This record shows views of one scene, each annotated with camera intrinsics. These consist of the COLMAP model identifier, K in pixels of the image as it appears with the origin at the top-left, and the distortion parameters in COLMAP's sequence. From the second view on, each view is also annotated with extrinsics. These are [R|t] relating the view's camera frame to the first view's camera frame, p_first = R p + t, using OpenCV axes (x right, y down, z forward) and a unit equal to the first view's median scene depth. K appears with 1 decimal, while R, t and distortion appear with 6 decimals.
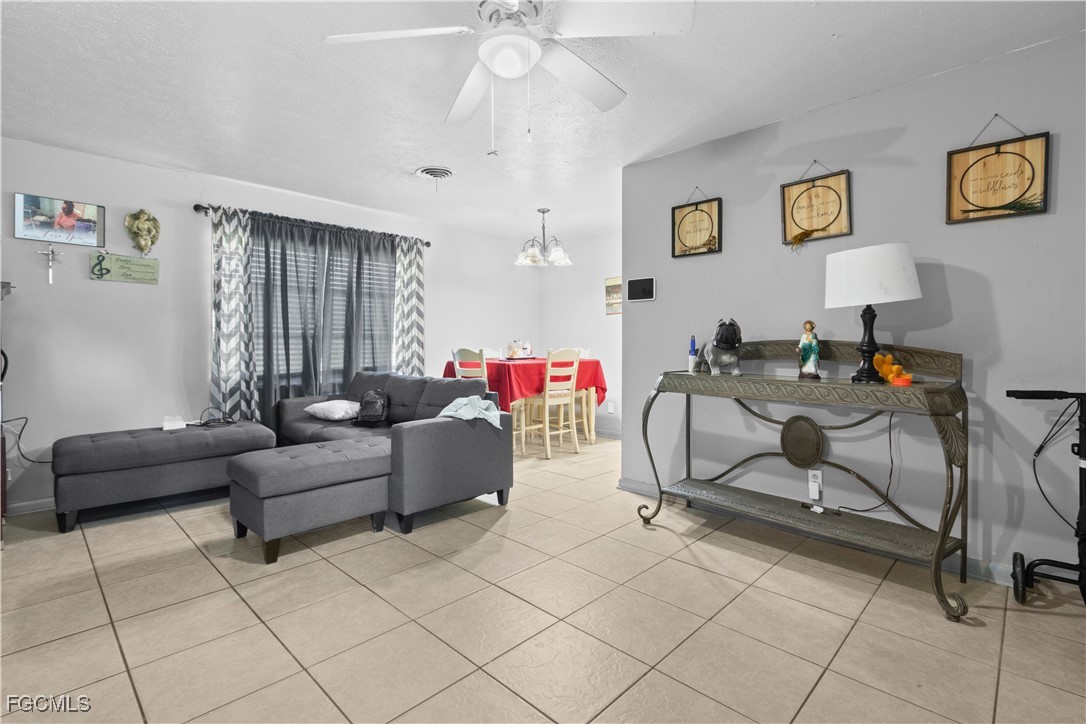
lens RADIAL K [[509.9, 0, 545.4], [0, 509.9, 352.5], [0, 0, 1]] dist [0.002991, -0.000222]
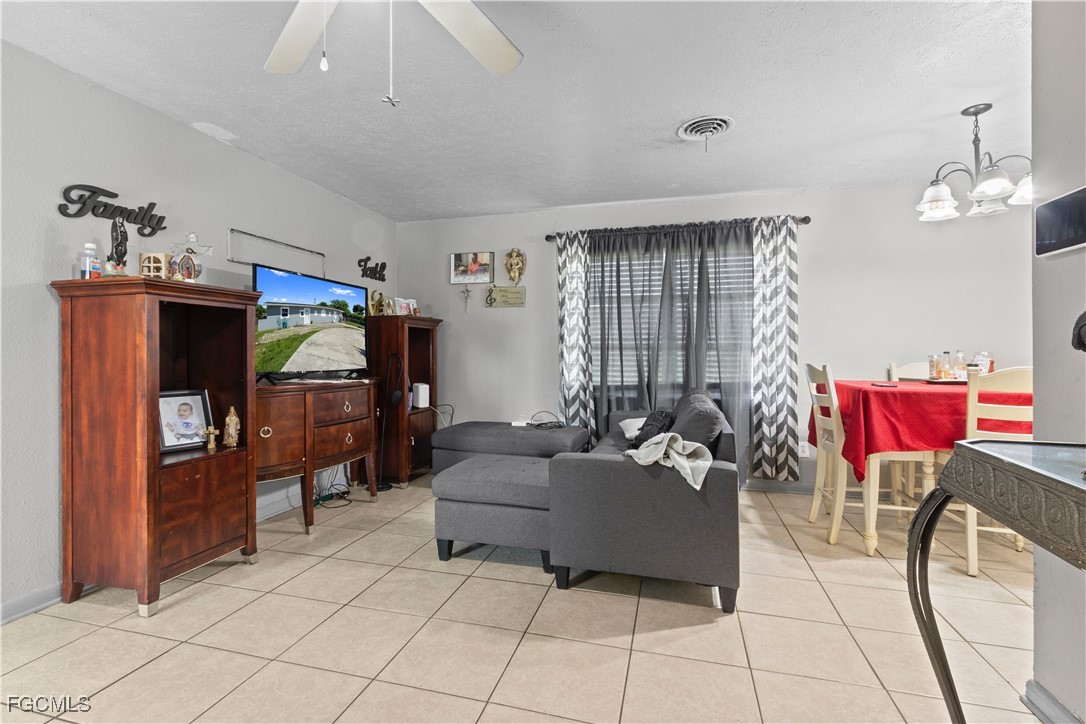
lens RADIAL K [[509.9, 0, 535.5], [0, 509.9, 354.6], [0, 0, 1]] dist [0.002991, -0.000222]
pose [[0.464170, 0.005352, -0.885730, 0.297312], [-0.015743, 0.999874, -0.002208, -0.013423], [0.885606, 0.014969, 0.464196, 0.391918]]
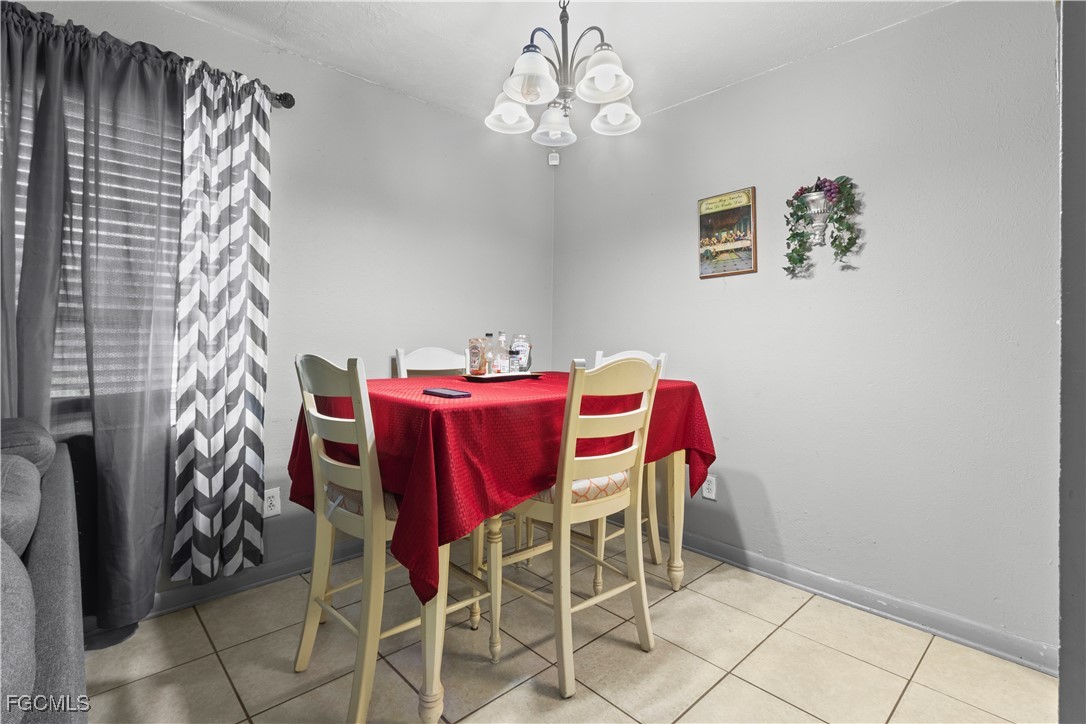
lens RADIAL K [[509.9, 0, 530.7], [0, 509.9, 326.9], [0, 0, 1]] dist [0.002991, -0.000222]
pose [[0.997549, 0.013738, -0.068611, 0.001646], [-0.016436, 0.999108, -0.038906, -0.016143], [0.068015, 0.039938, 0.996885, 0.743886]]
